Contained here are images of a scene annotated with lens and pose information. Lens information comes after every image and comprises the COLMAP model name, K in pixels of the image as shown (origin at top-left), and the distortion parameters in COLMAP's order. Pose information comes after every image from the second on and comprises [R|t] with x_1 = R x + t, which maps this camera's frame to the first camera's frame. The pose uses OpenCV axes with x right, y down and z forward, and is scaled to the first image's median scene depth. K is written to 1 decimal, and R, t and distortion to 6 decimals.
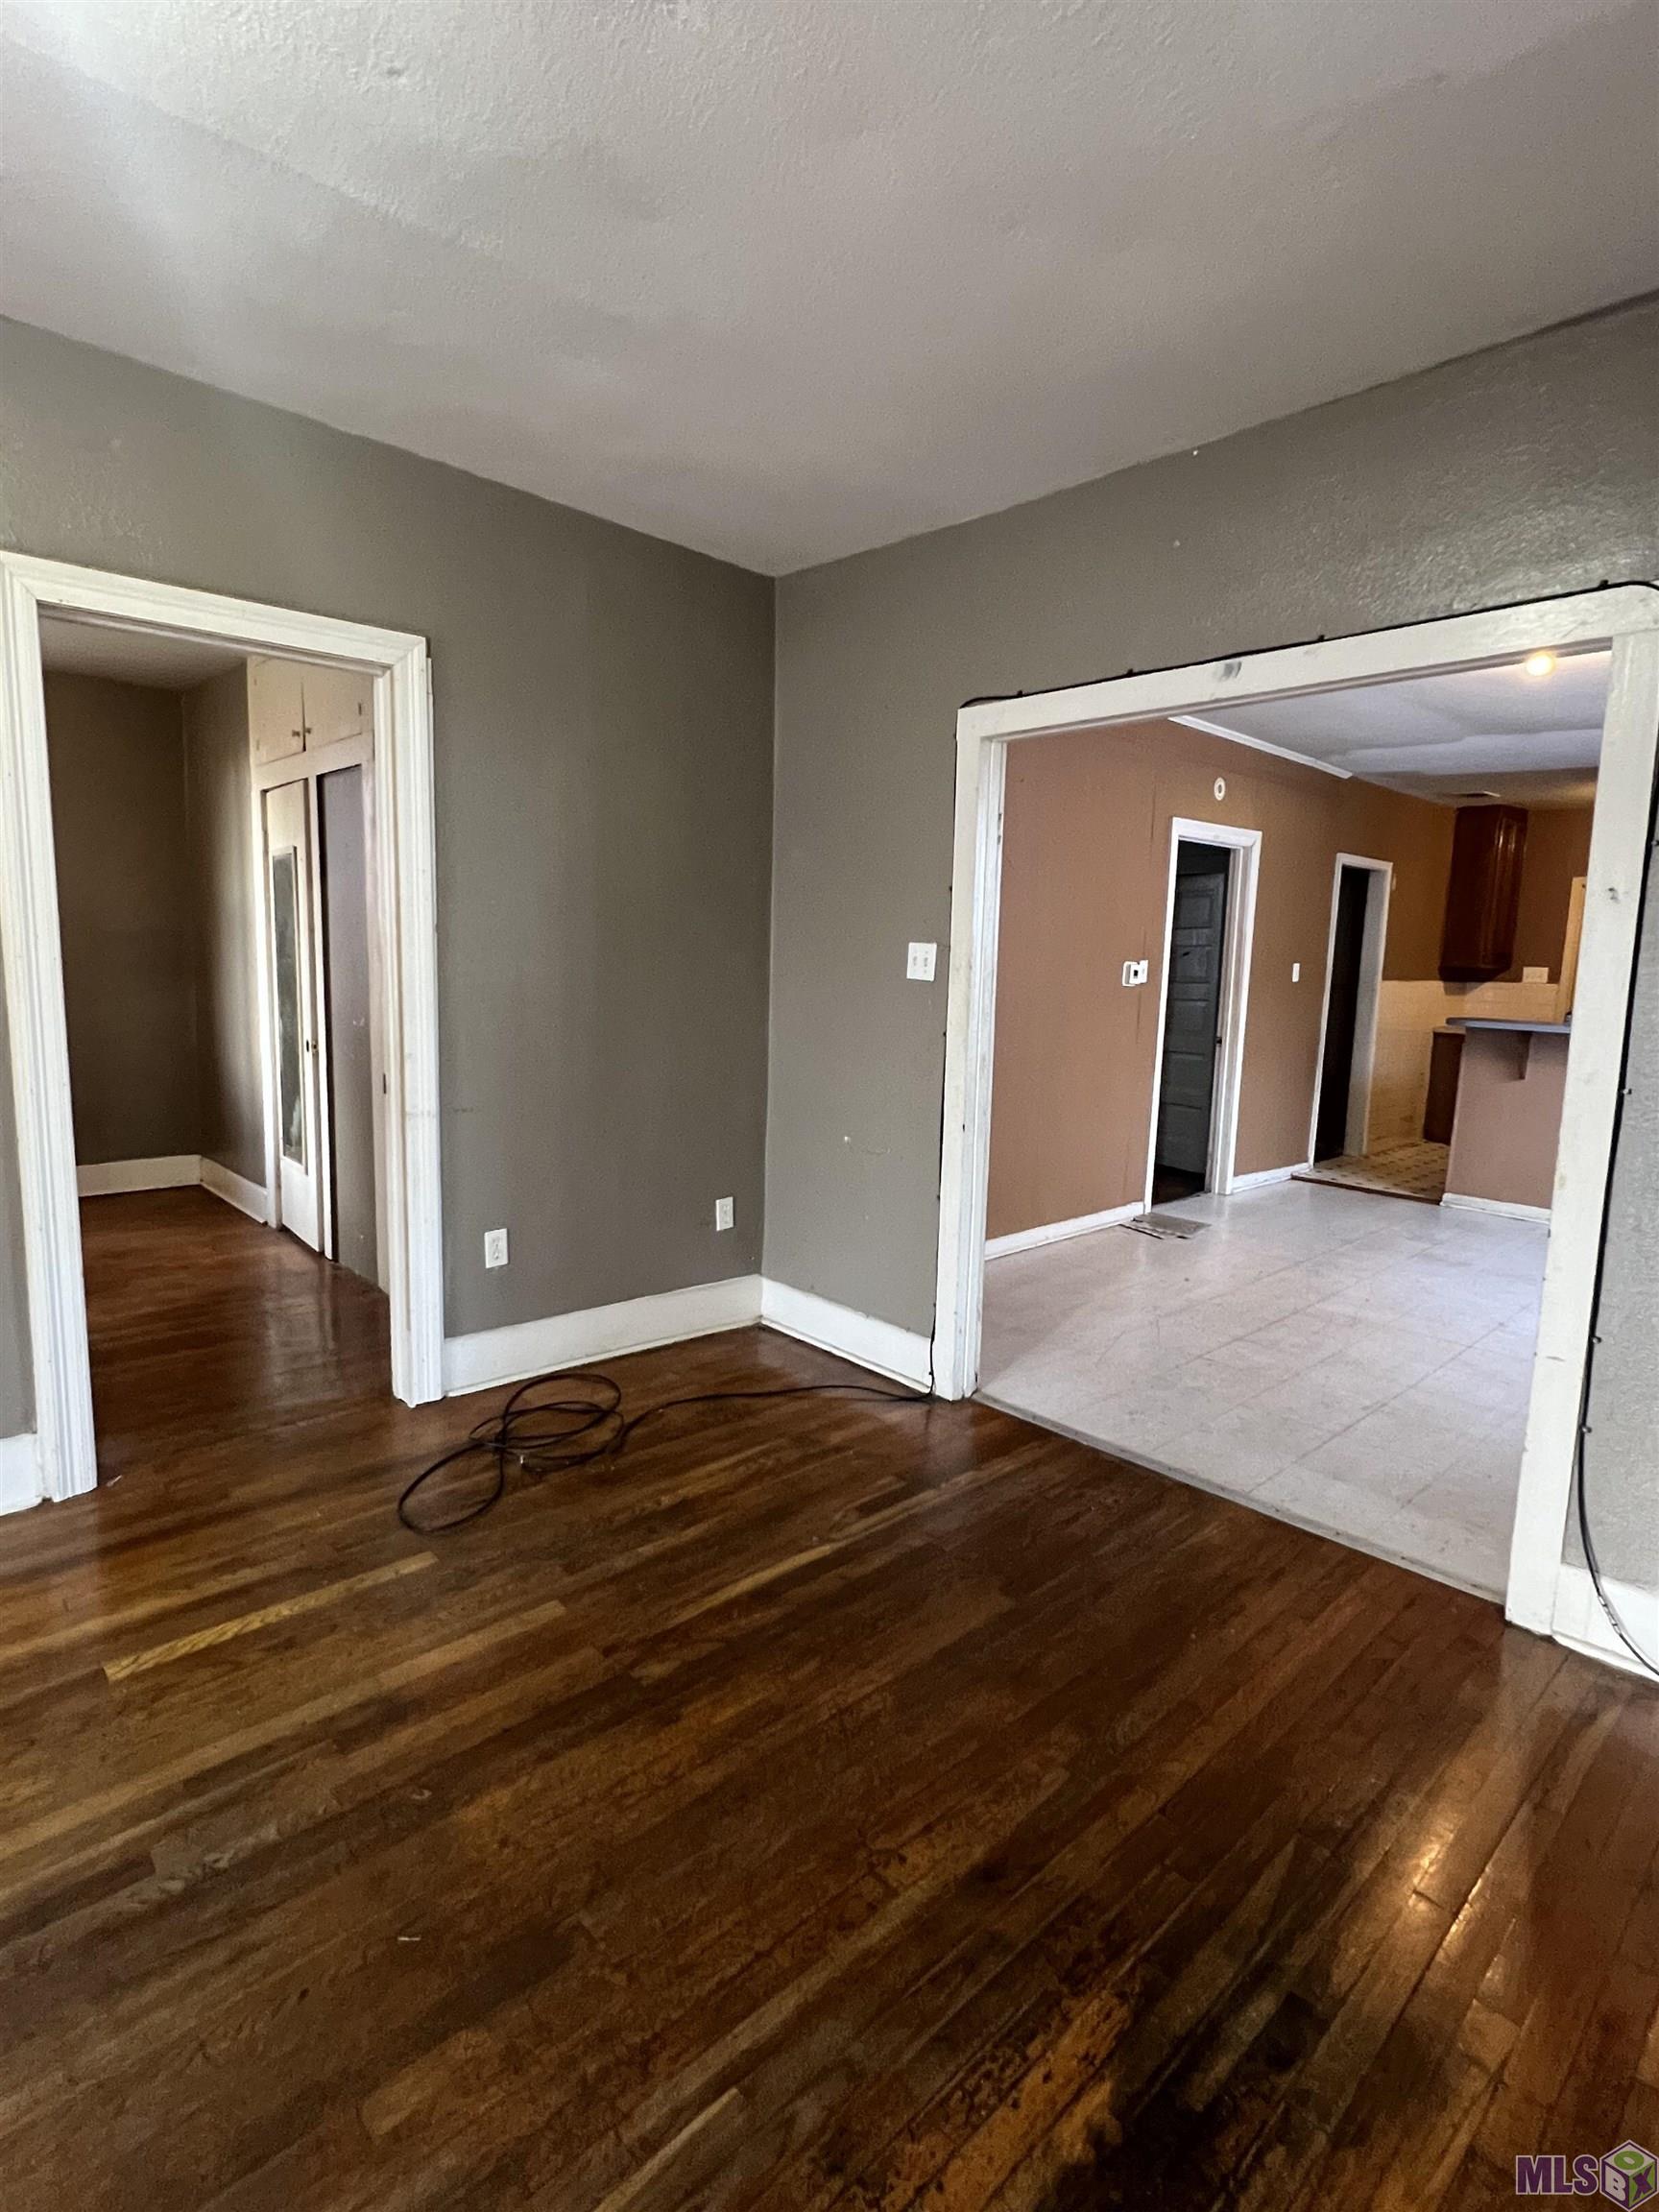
lens RADIAL K [[1104.8, 0, 829.5], [0, 1104.8, 1106.0], [0, 0, 1]] dist [0.001160, -0.000126]
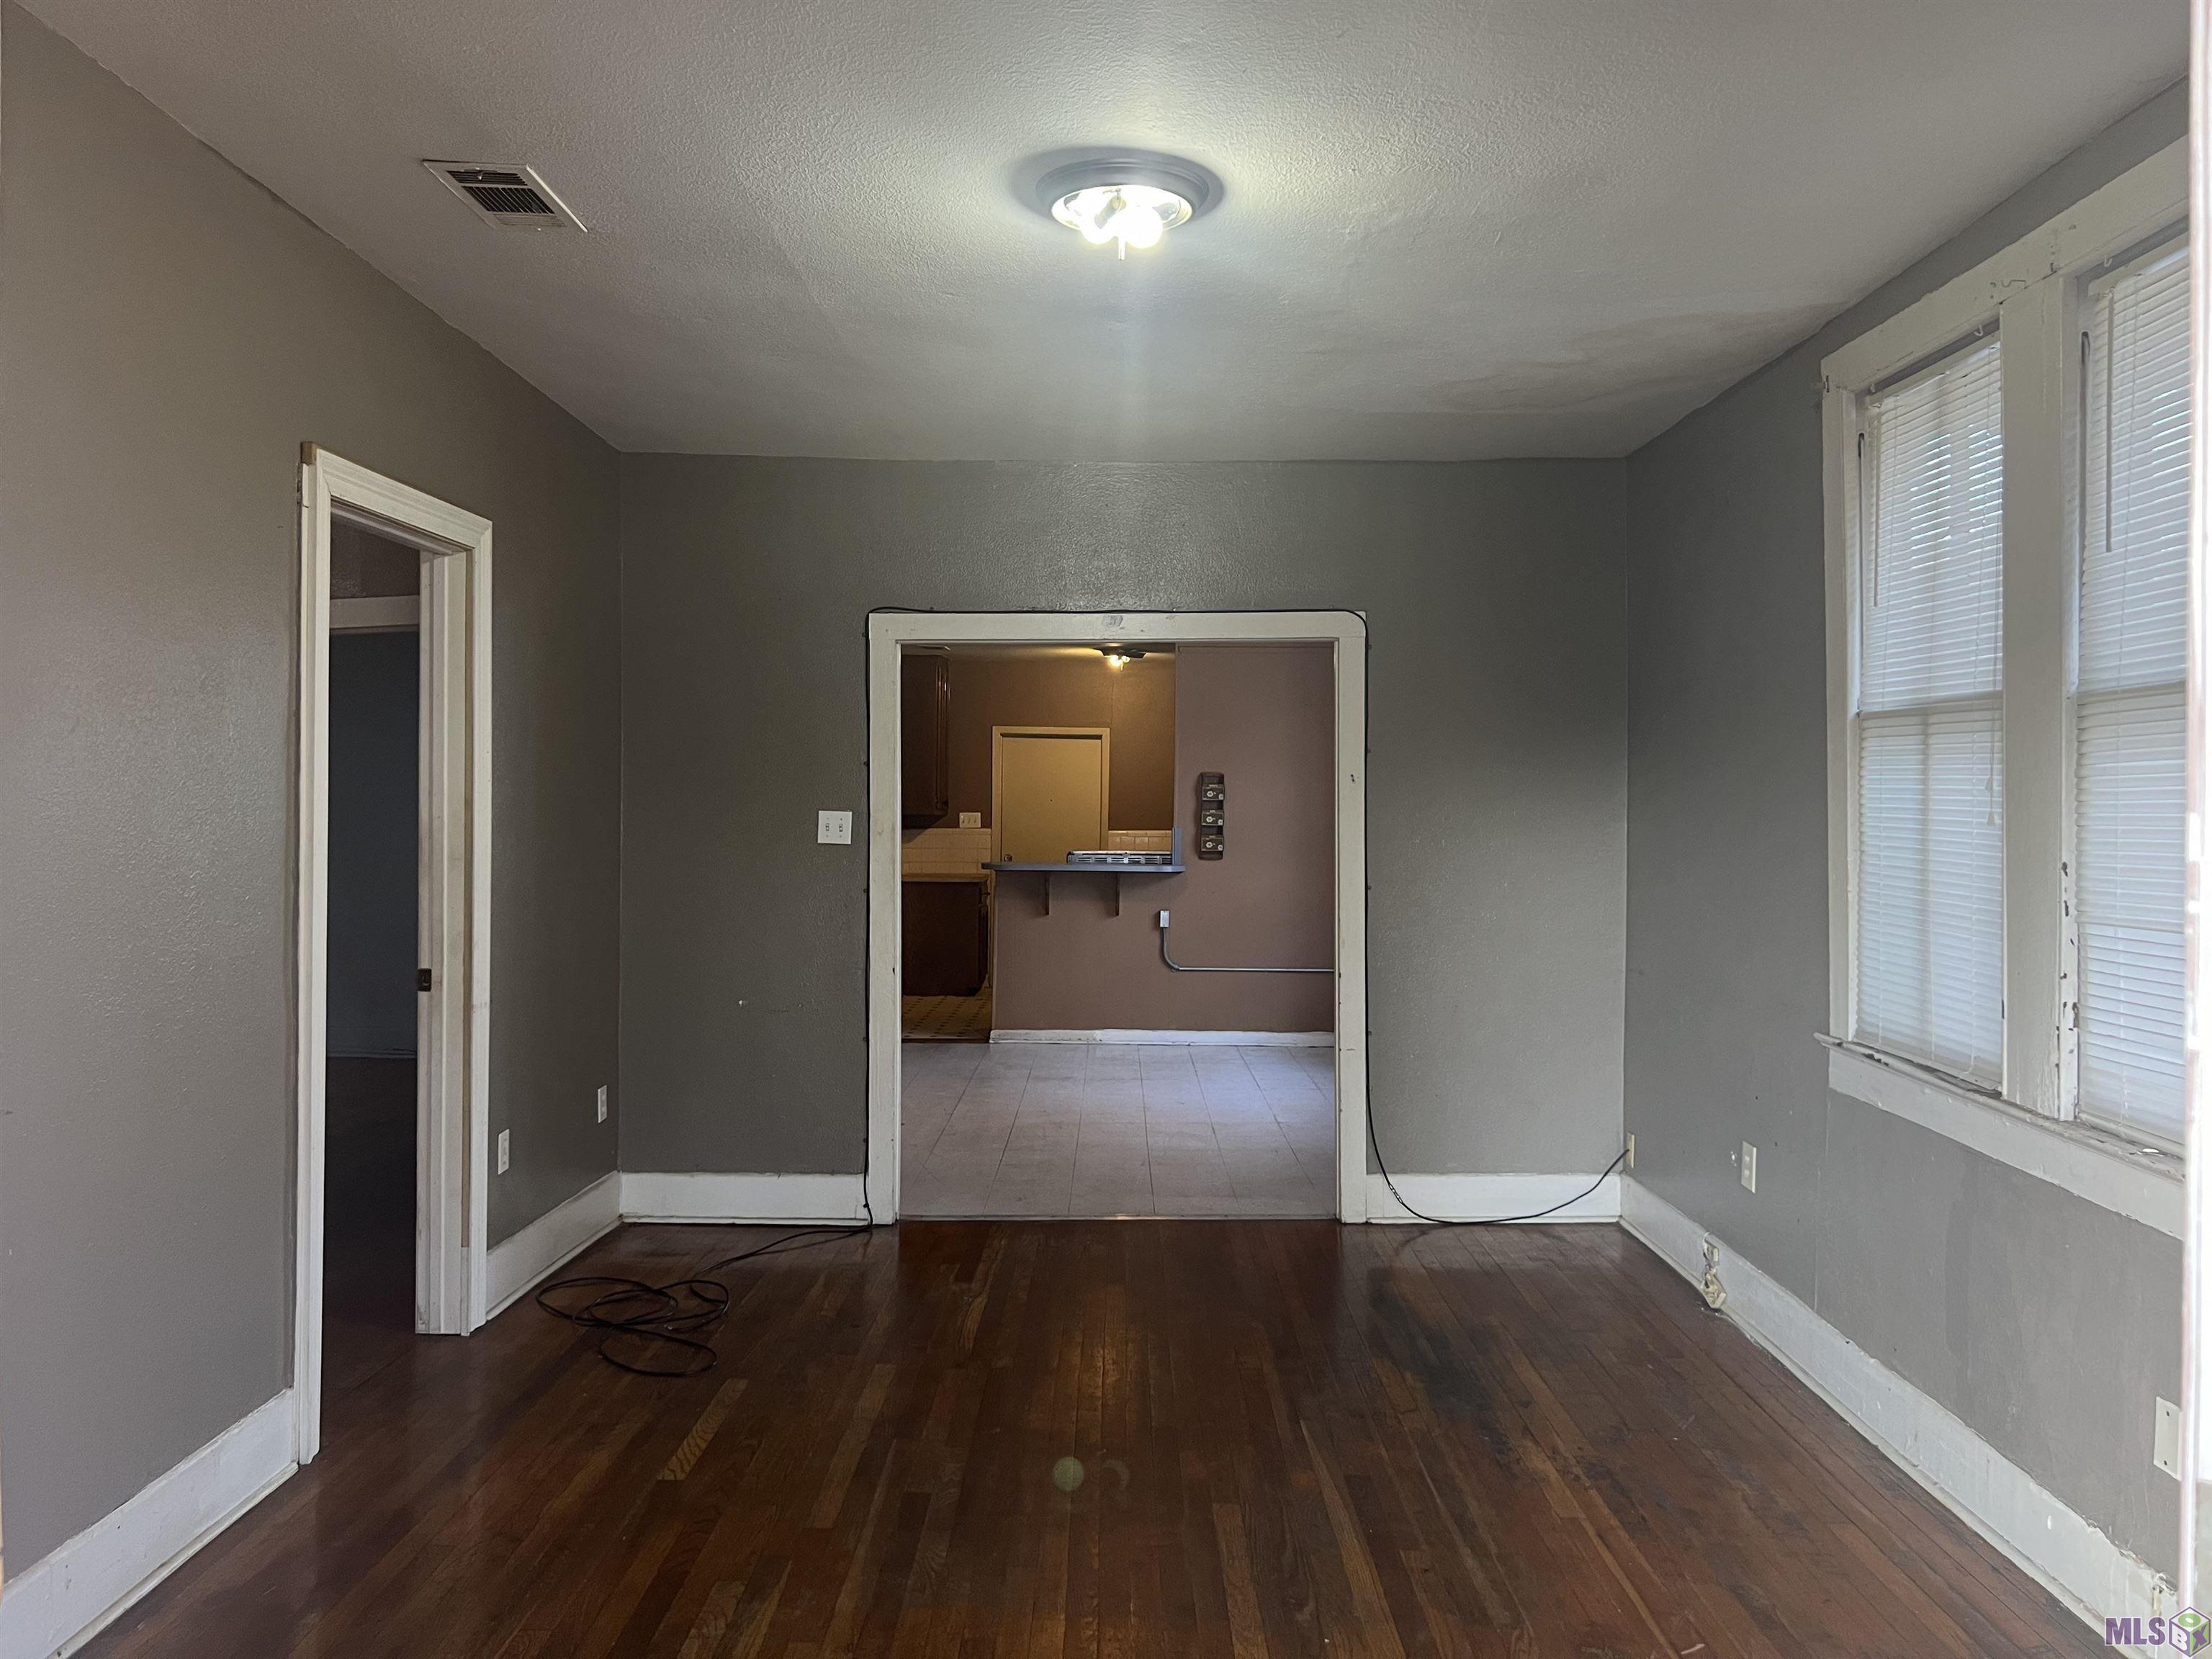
lens RADIAL K [[1659.5, 0, 1106.0], [0, 1659.5, 829.5], [0, 0, 1]] dist [0.083509, -0.060270]
pose [[0.694951, -0.032550, 0.718320, -1.198108], [0.115292, 0.991094, -0.066631, 0.017835], [-0.709755, 0.129122, 0.692514, -0.452620]]
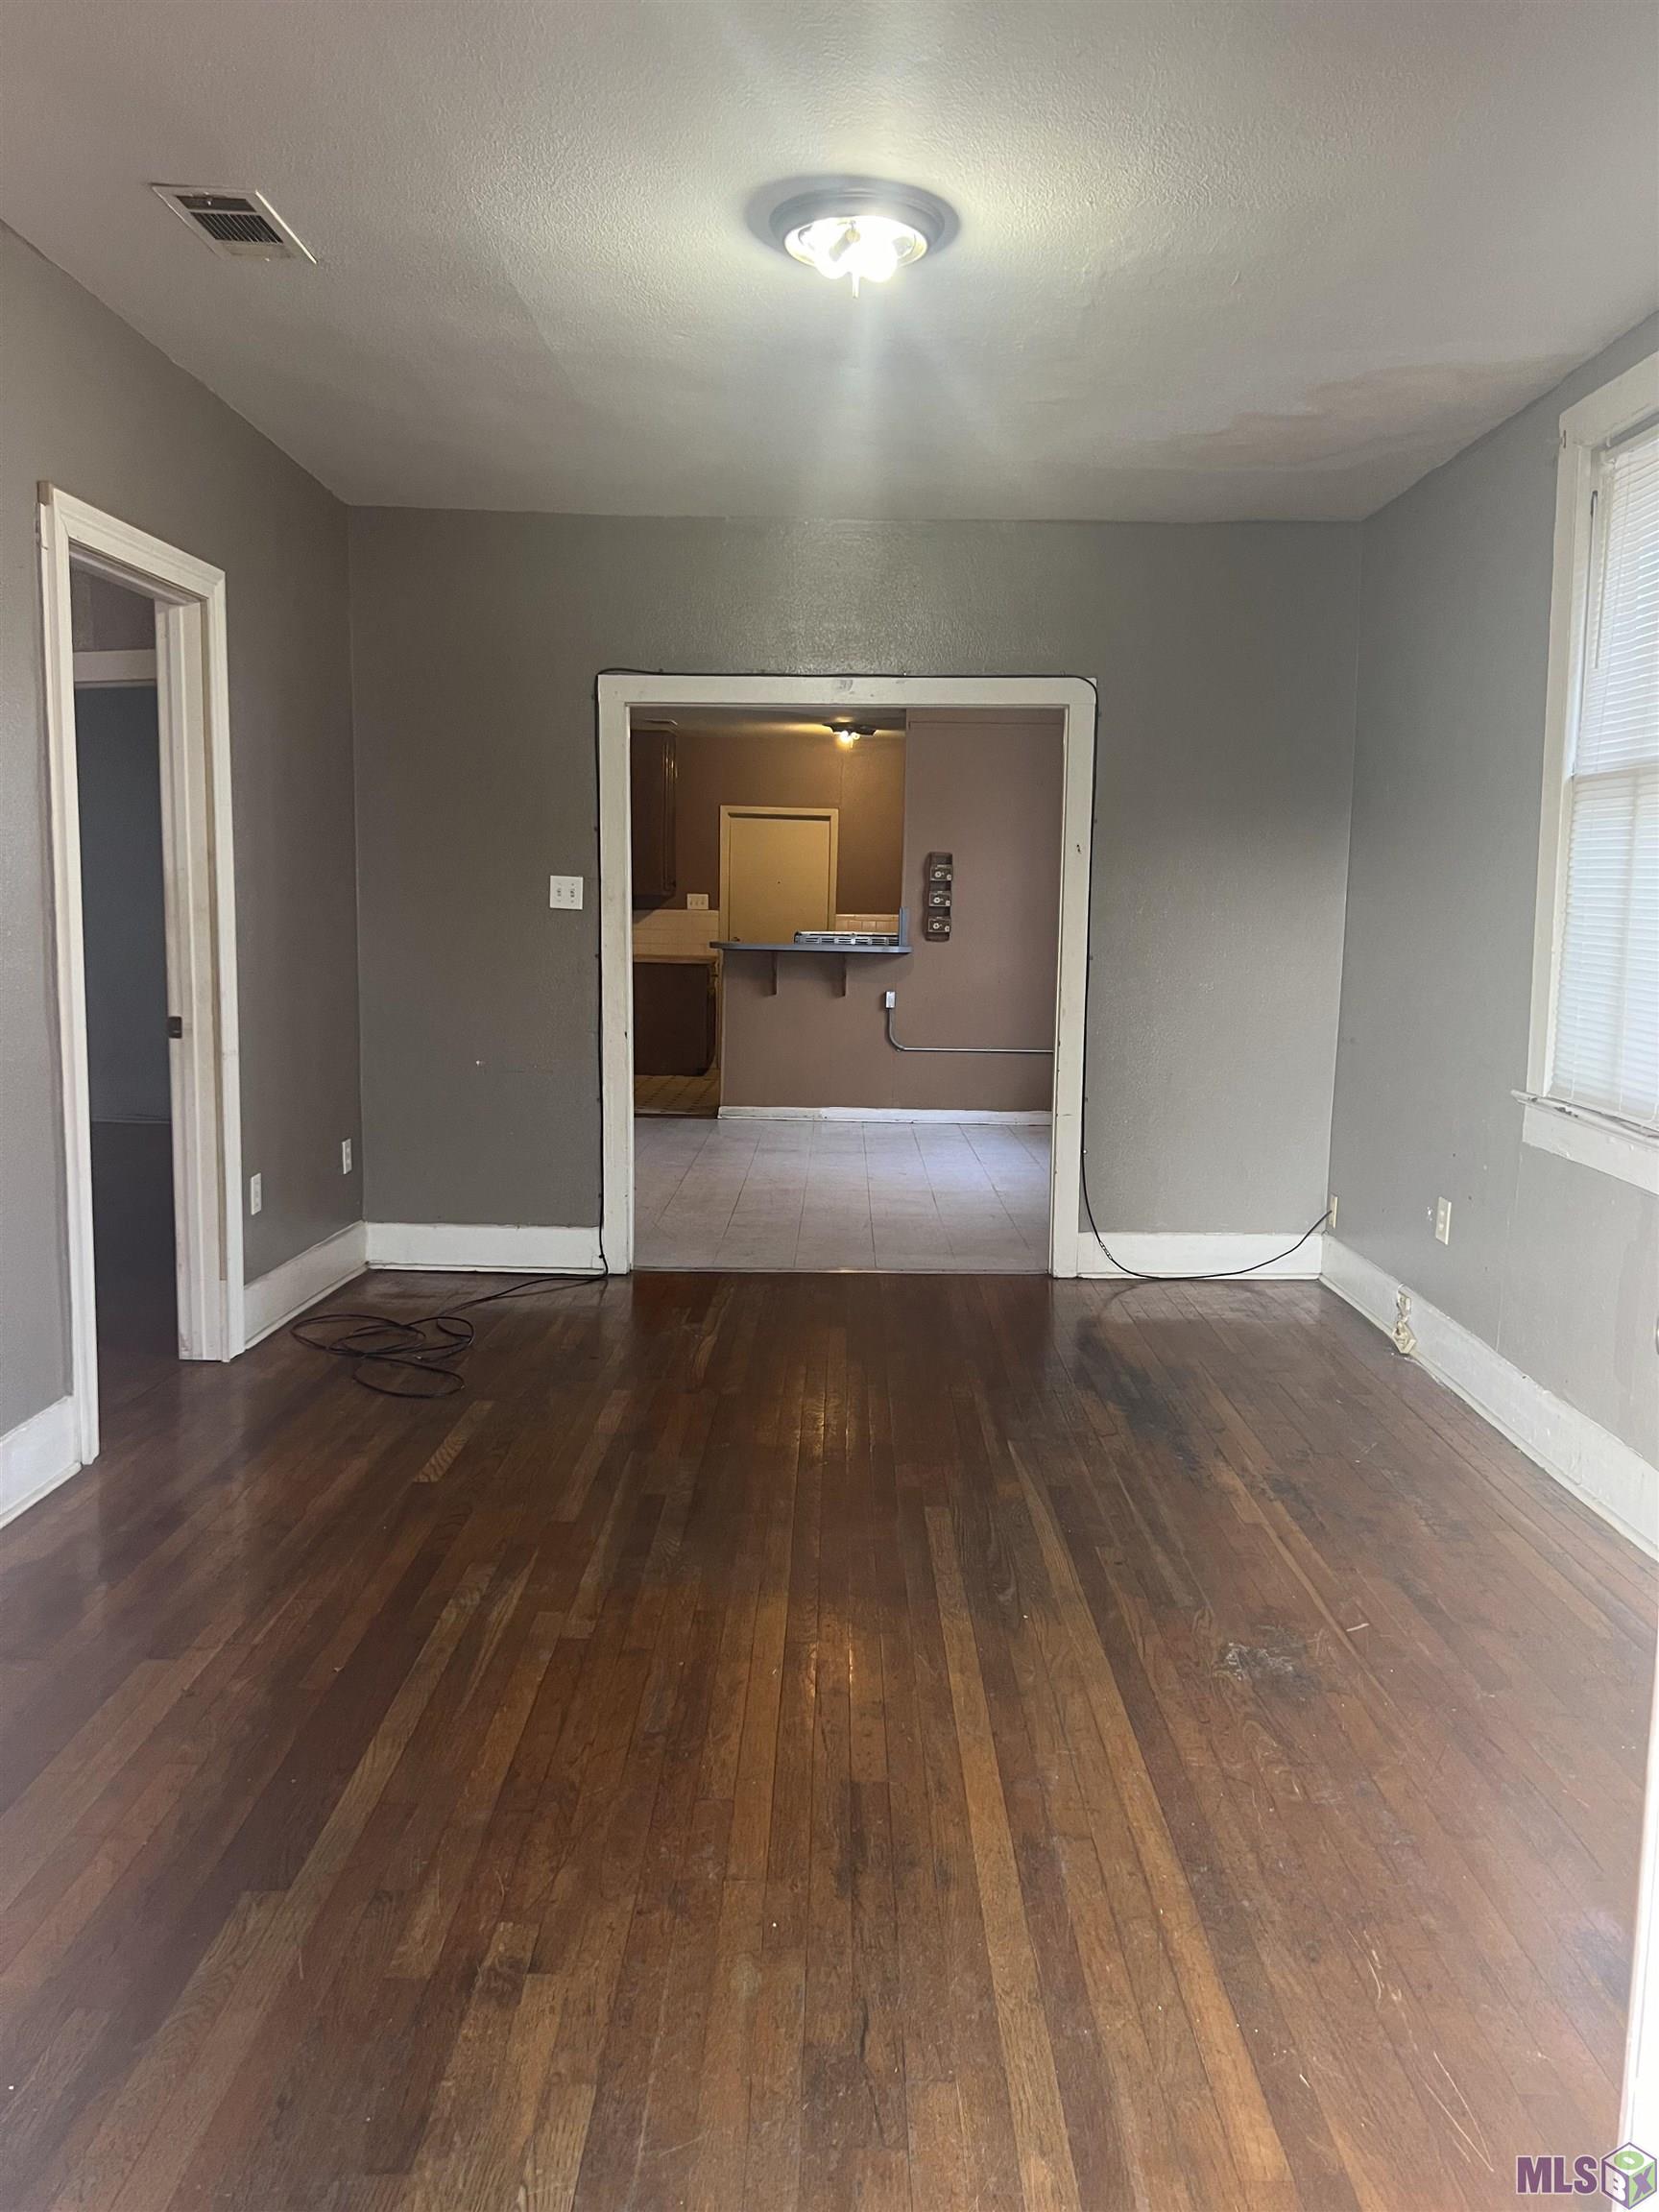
lens RADIAL K [[1659.5, 0, 829.5], [0, 1659.5, 1106.0], [0, 0, 1]] dist [0.083509, -0.060270]
pose [[0.697175, -0.103072, 0.709452, -1.240216], [0.104712, 0.993638, 0.041460, 0.056383], [-0.709212, 0.045383, 0.703533, -0.488707]]
